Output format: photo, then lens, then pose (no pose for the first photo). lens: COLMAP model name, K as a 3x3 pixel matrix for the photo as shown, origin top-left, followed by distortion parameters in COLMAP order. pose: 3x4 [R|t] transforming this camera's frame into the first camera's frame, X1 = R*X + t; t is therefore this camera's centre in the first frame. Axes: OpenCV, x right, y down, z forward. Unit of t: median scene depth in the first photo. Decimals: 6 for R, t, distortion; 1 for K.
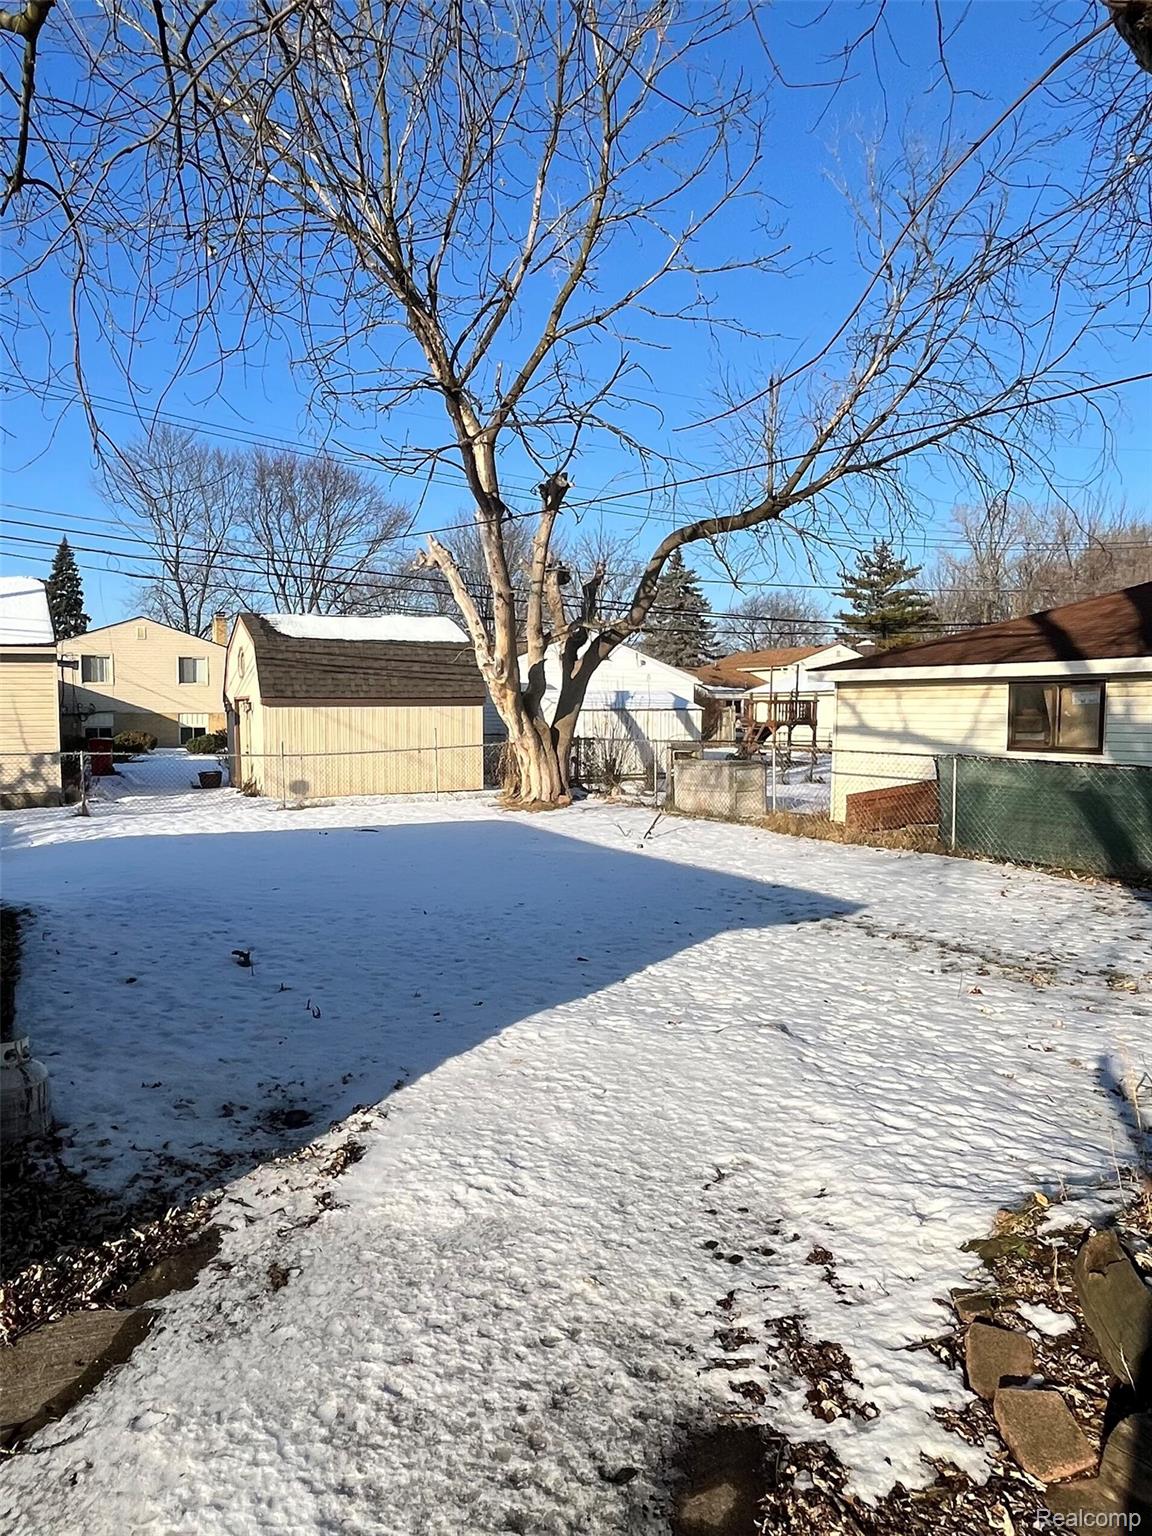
lens RADIAL K [[611.6, 0, 562.6], [0, 611.6, 773.1], [0, 0, 1]] dist [0.003548, 0.000058]
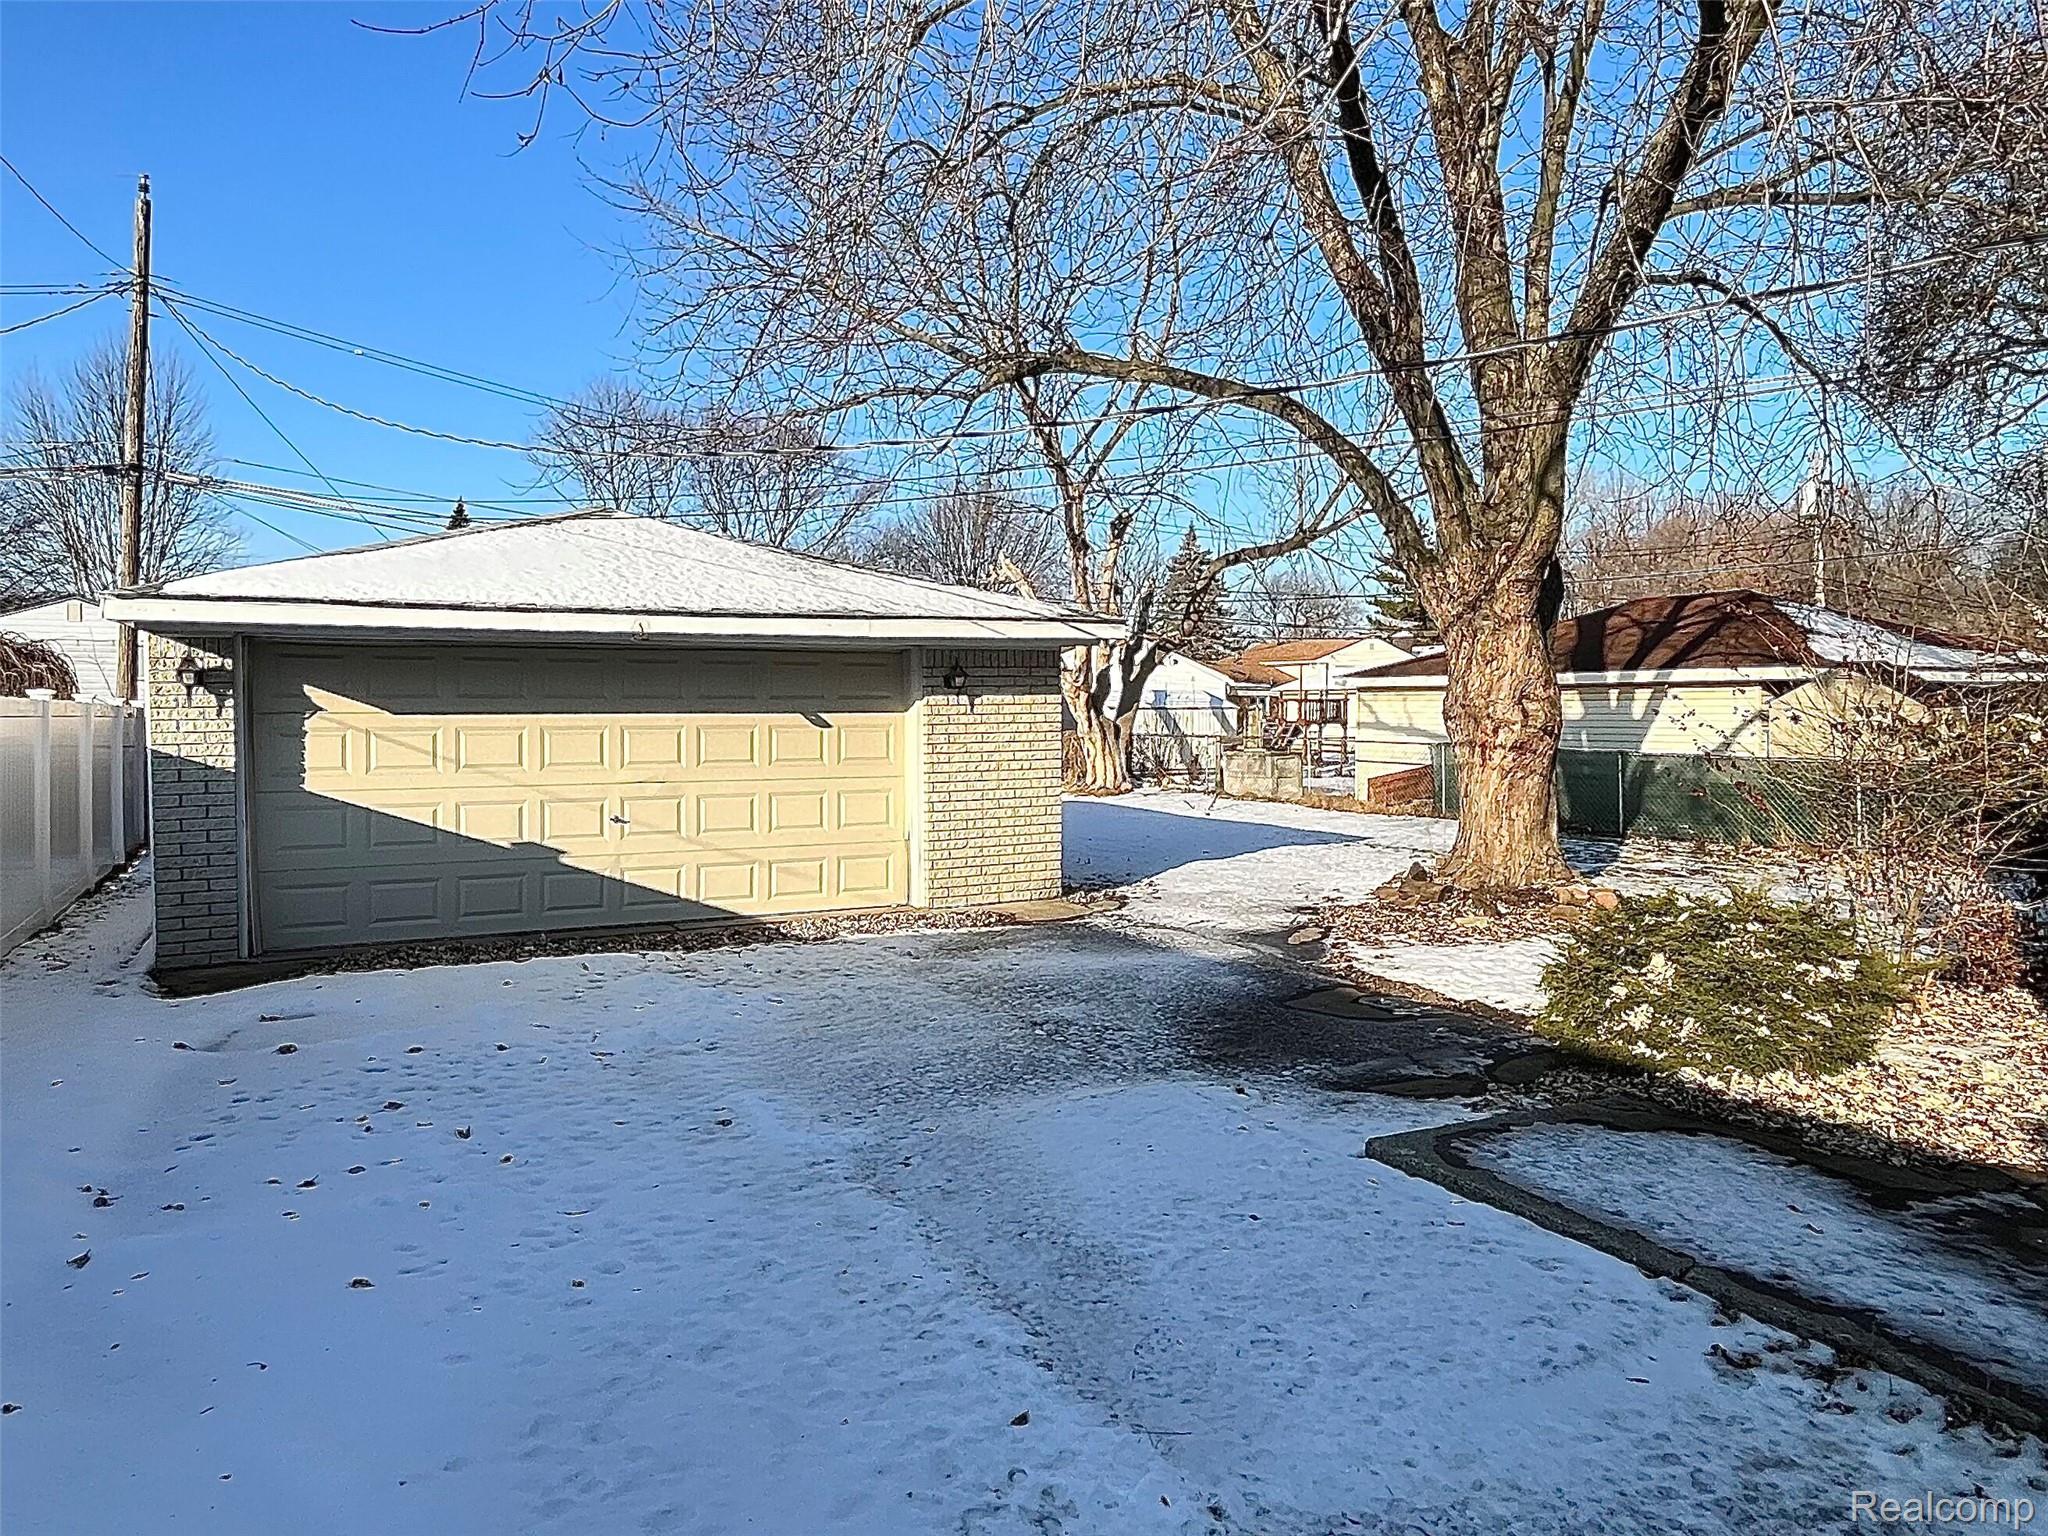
lens RADIAL K [[833.0, 0, 1037.4], [0, 833.0, 748.6], [0, 0, 1]] dist [-0.002801, -0.000034]
pose [[0.999613, 0.001808, 0.027750, -0.203901], [-0.000353, 0.998629, -0.052351, 0.052779], [-0.027807, 0.052321, 0.998243, -0.544780]]
